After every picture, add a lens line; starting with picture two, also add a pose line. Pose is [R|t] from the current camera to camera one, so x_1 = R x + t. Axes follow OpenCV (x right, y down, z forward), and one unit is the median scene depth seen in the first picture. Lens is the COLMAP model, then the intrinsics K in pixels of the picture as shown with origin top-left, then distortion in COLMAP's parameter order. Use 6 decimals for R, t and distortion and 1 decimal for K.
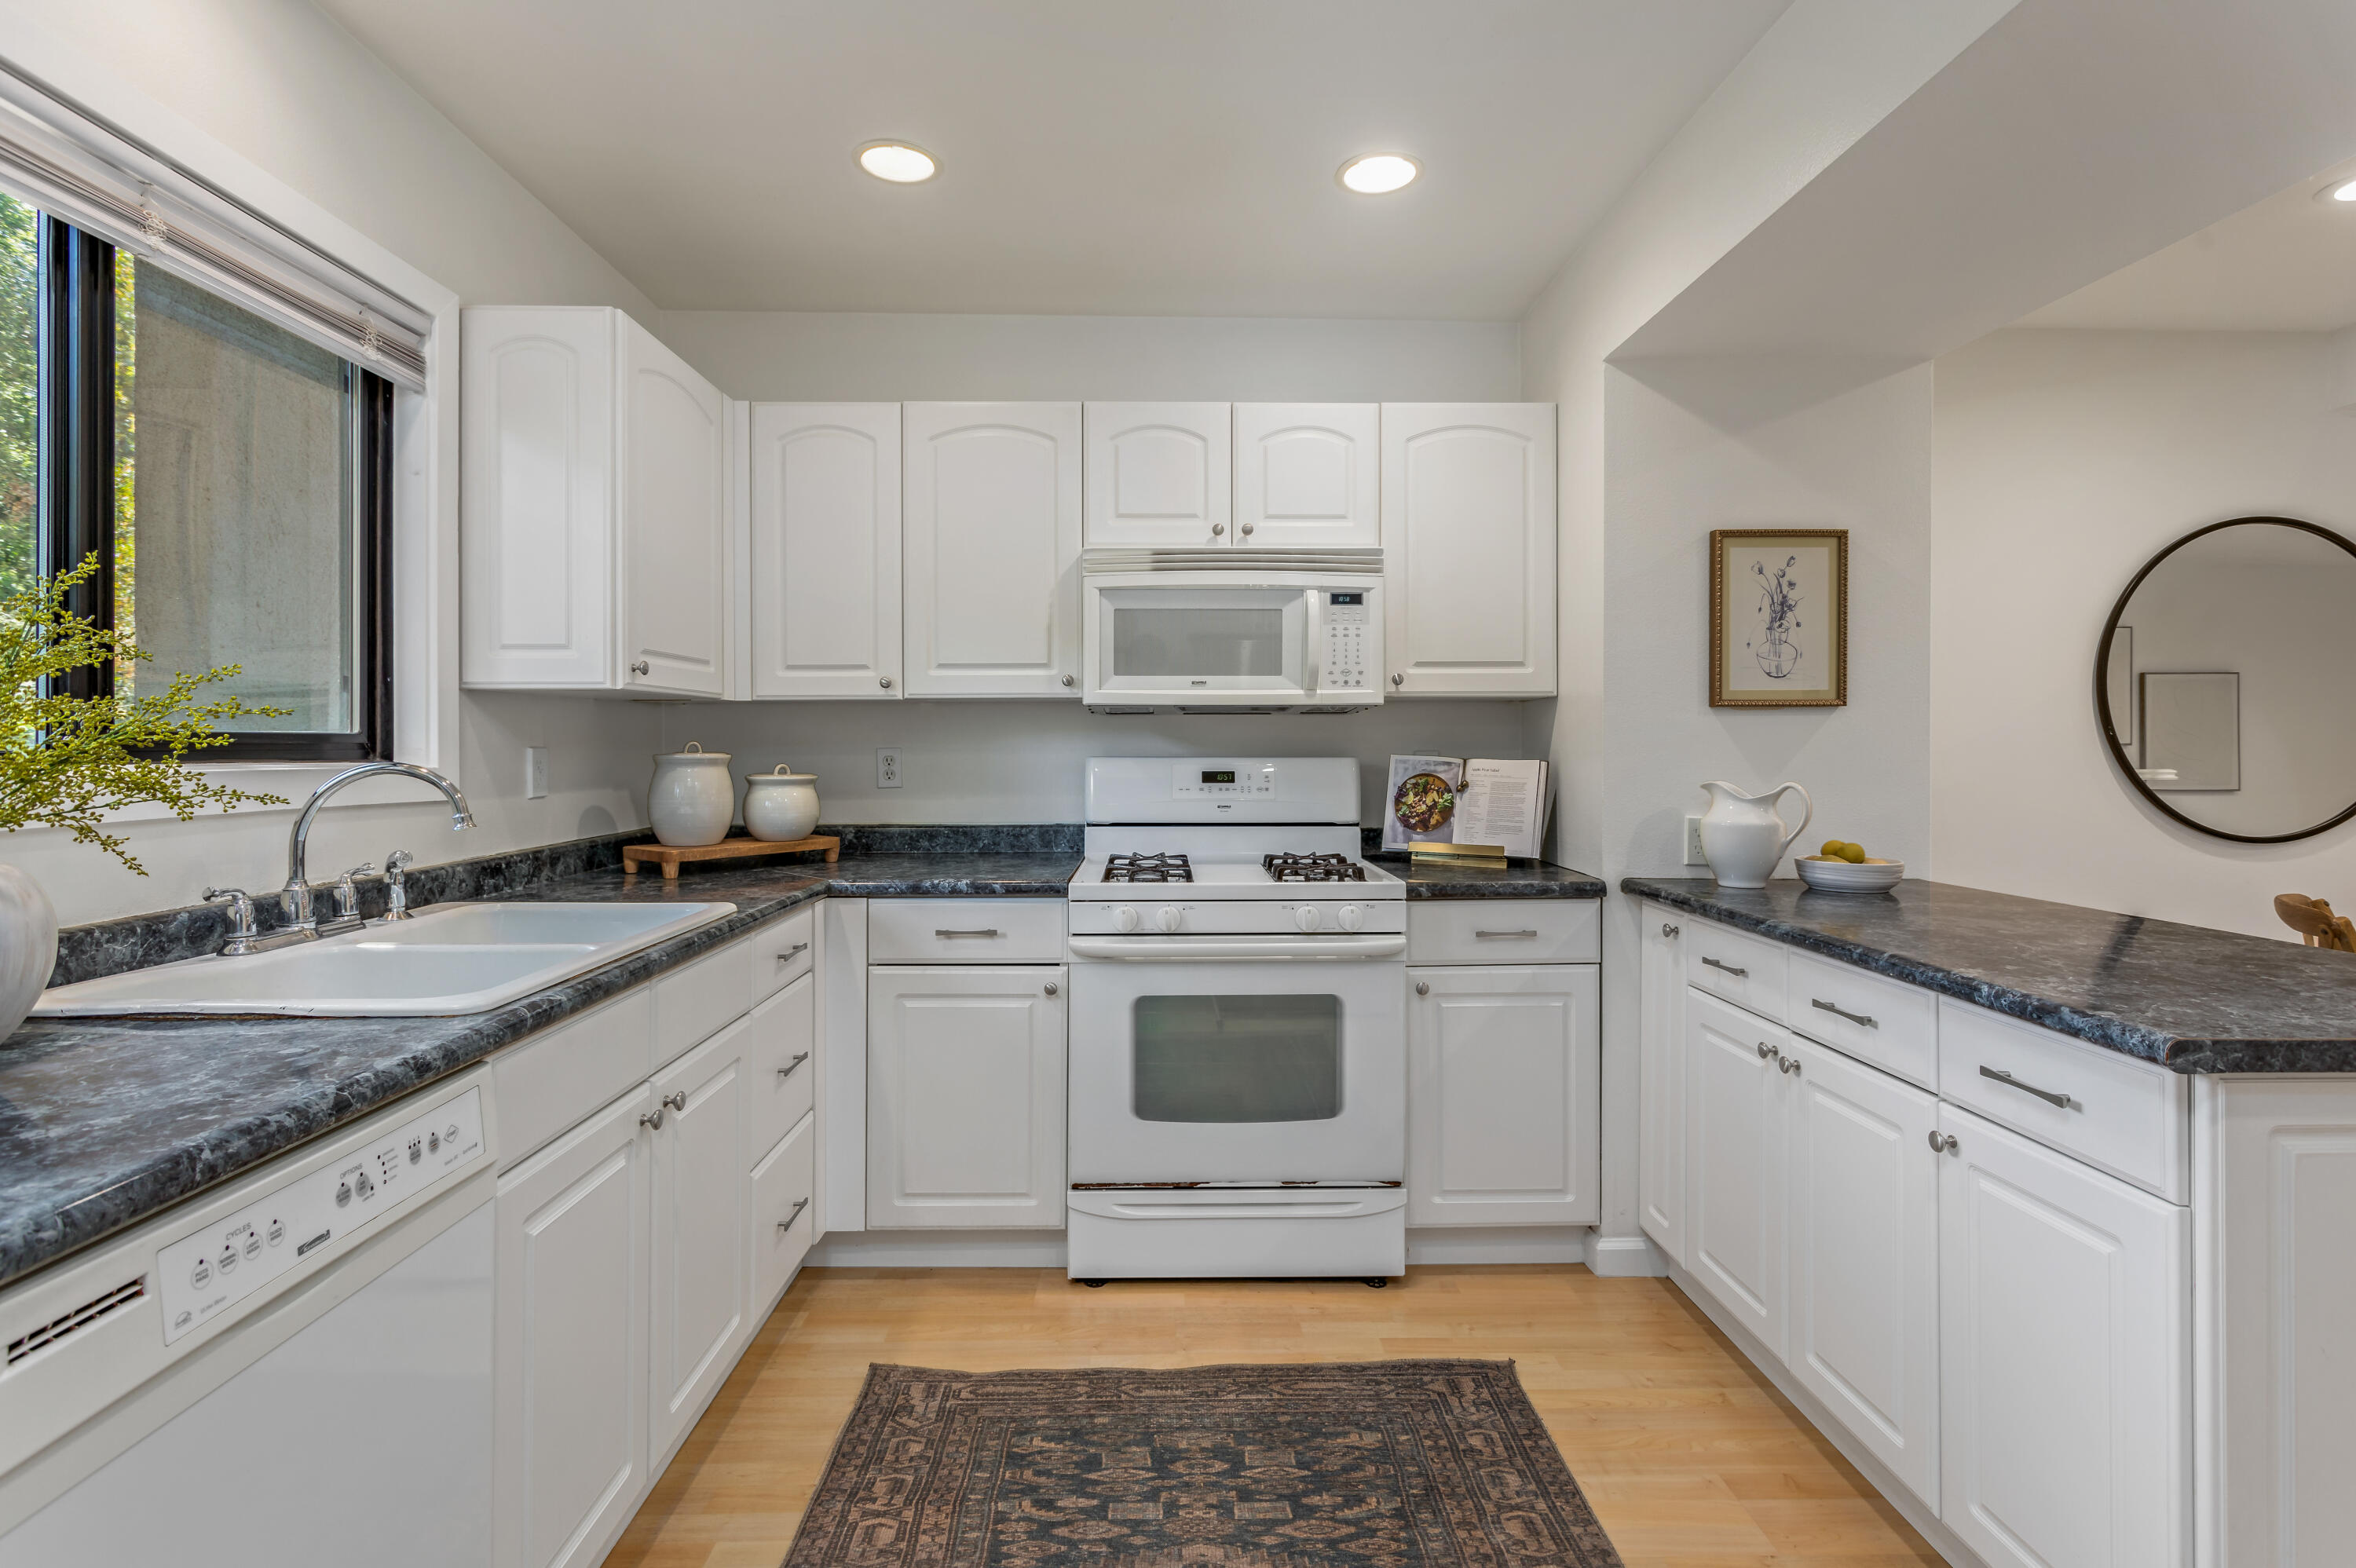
lens RADIAL K [[1157.0, 0, 1186.9], [0, 1157.0, 722.2], [0, 0, 1]] dist [0.001075, 0.011338]
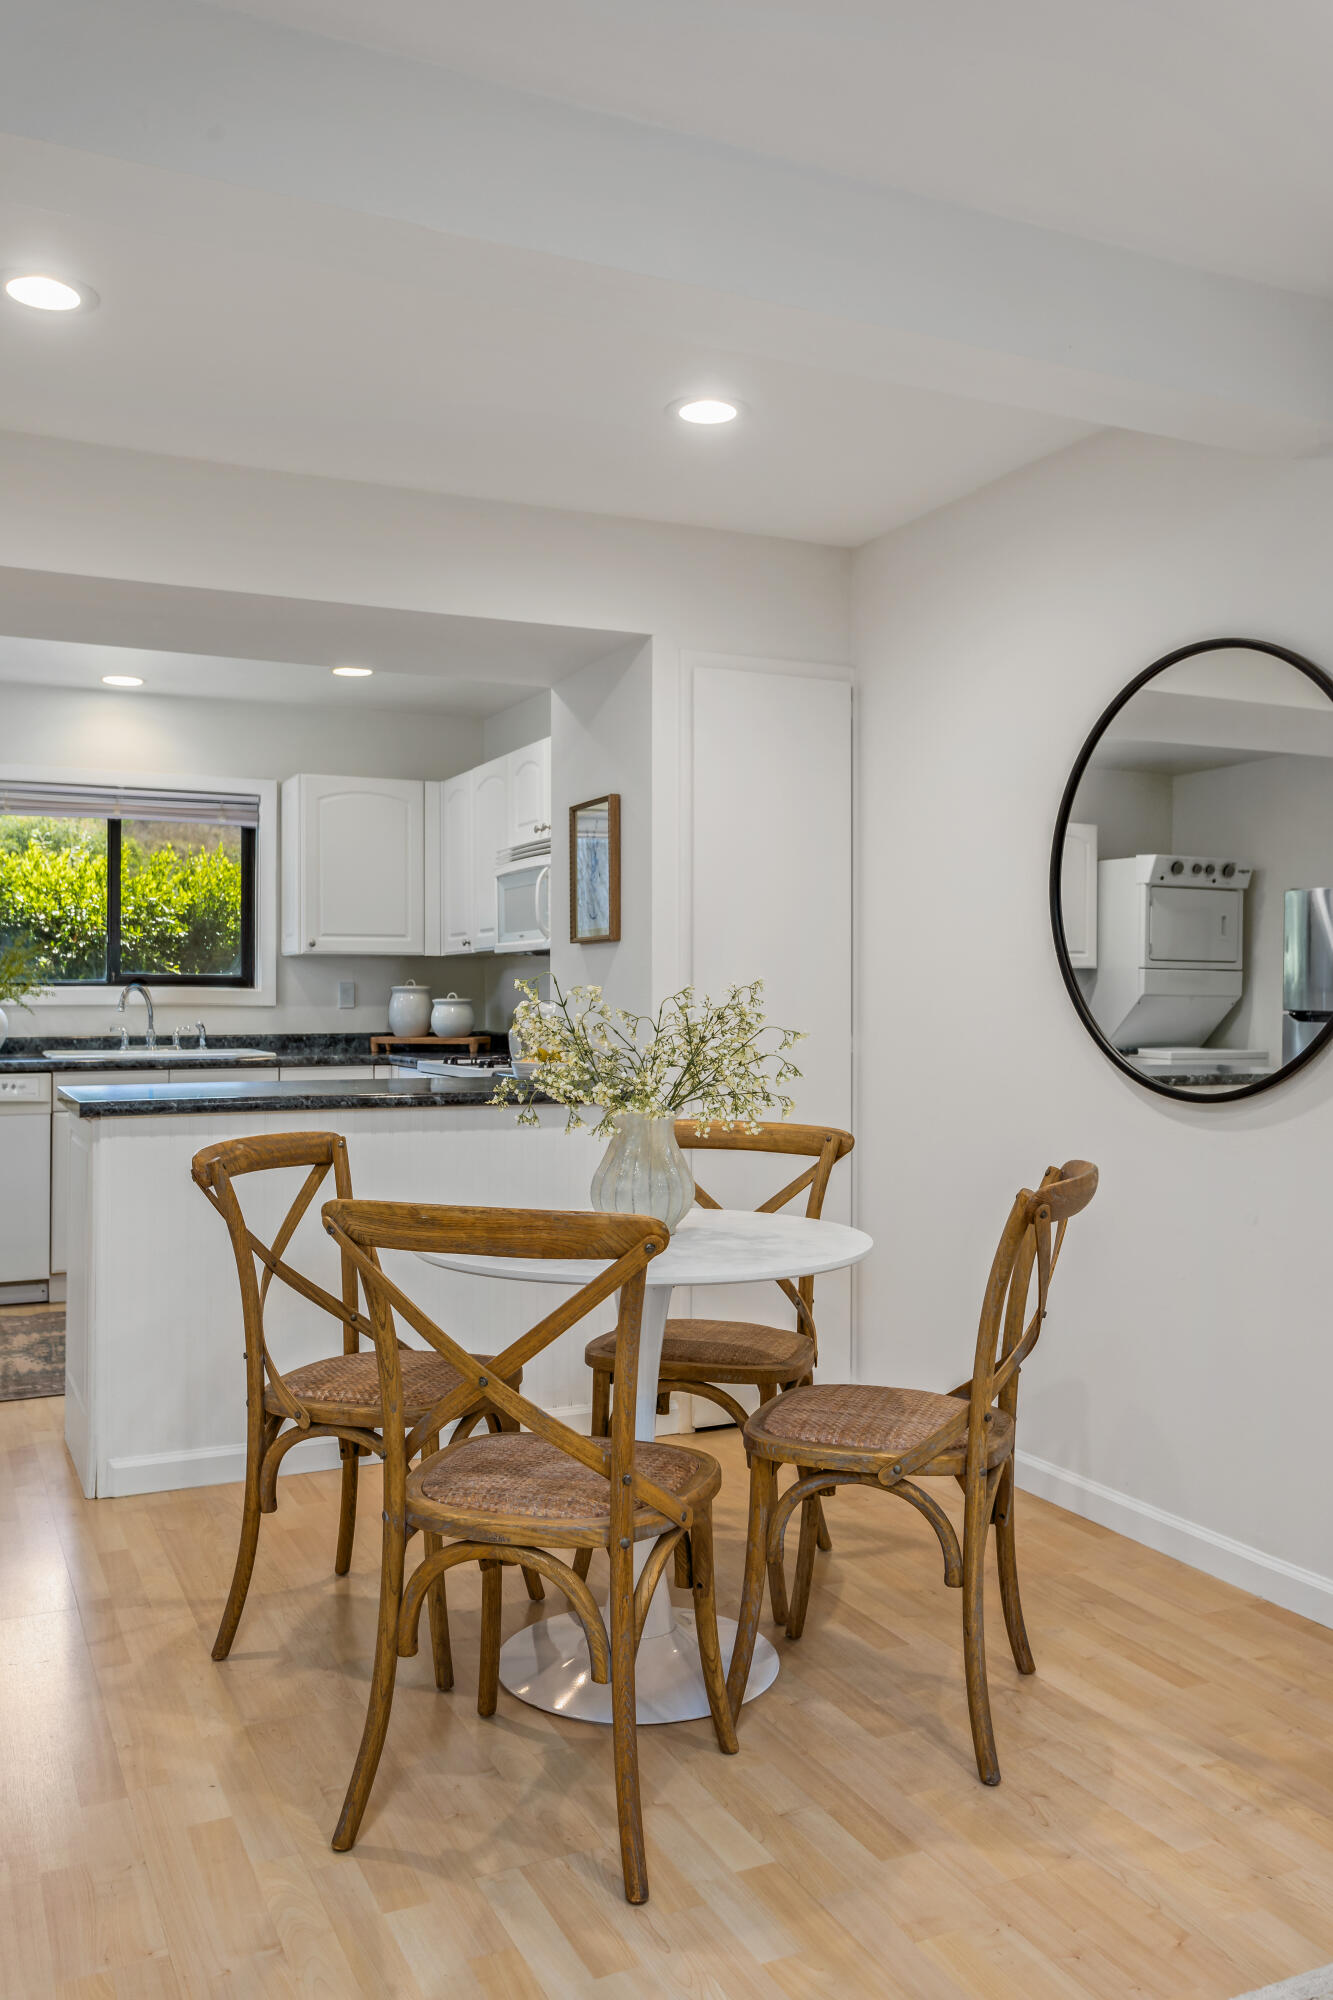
lens RADIAL K [[1598.8, 0, 675.4], [0, 1598.8, 963.2], [0, 0, 1]] dist [-0.010452, -0.001915]
pose [[0.404653, -0.019440, -0.914264, 2.085119], [0.016694, 0.999764, -0.013870, 0.033302], [0.914318, -0.009651, 0.404882, 0.381893]]
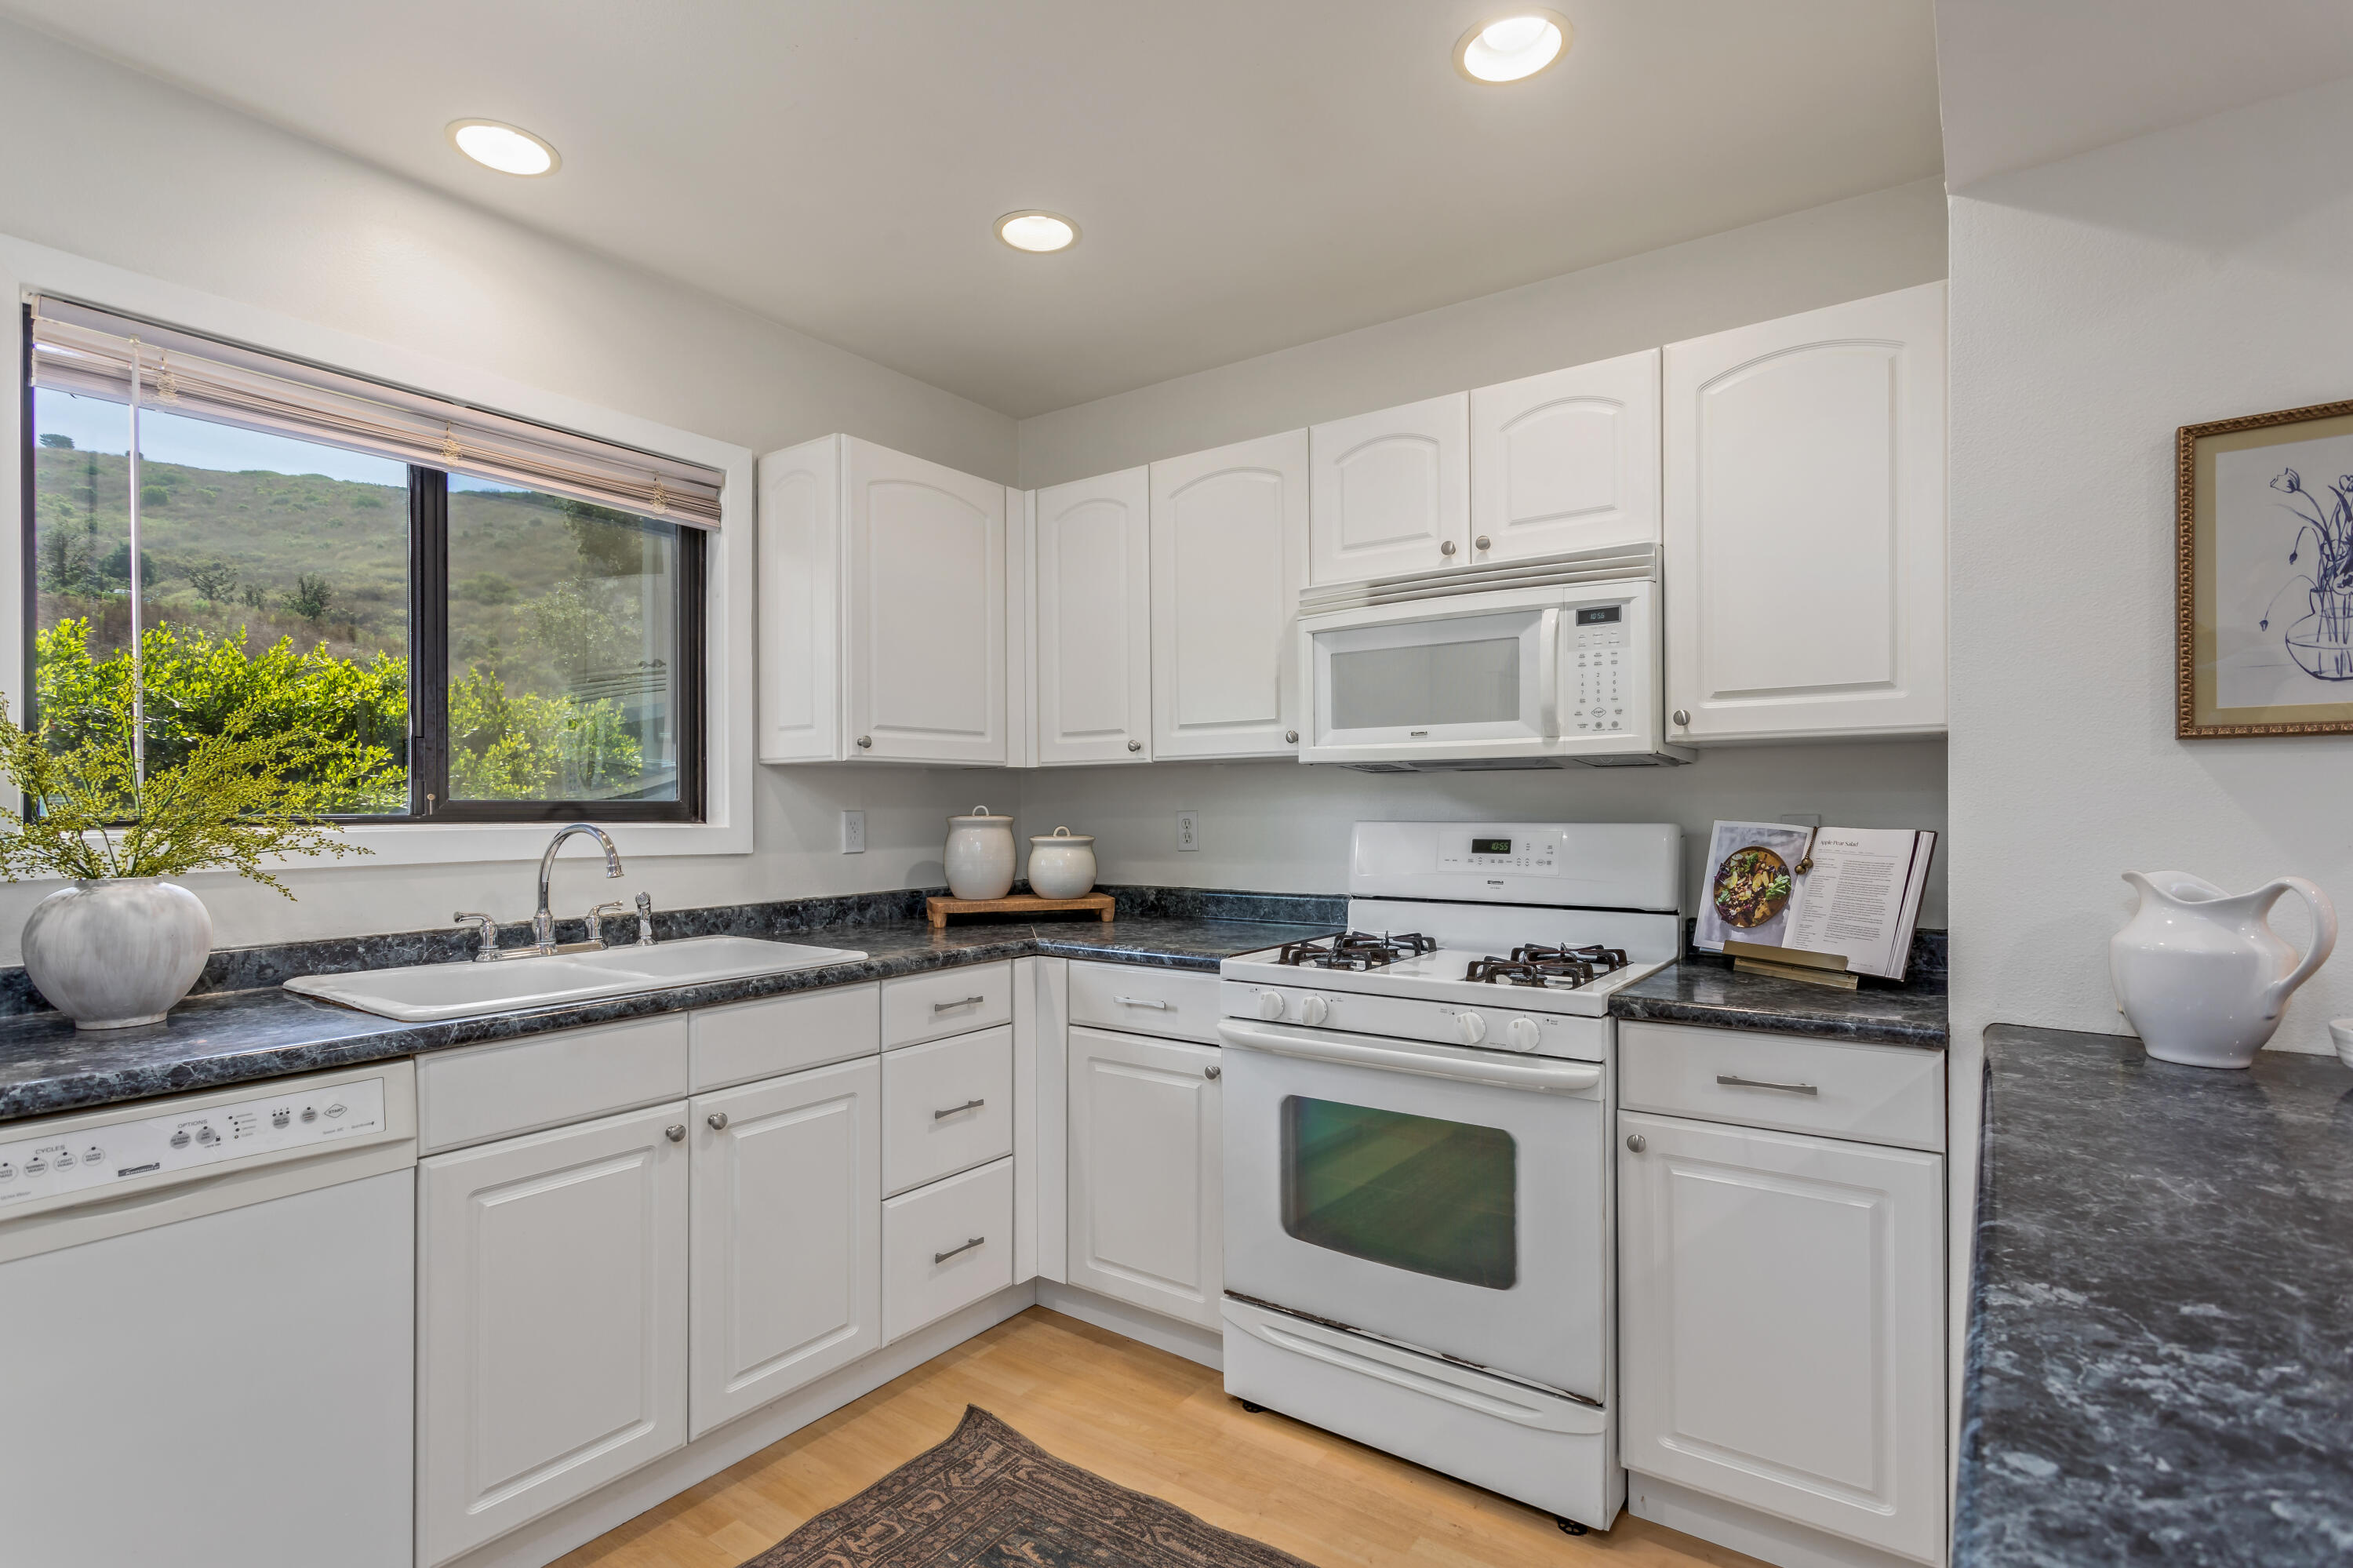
lens RADIAL K [[1156.0, 0, 1176.5], [0, 1156.0, 784.0], [0, 0, 1]] dist [0.011581, 0.000496]
pose [[0.792509, -0.014498, -0.609688, 0.412007], [0.015483, 0.999873, -0.003650, 0.003107], [0.609664, -0.006547, 0.792633, 0.243685]]
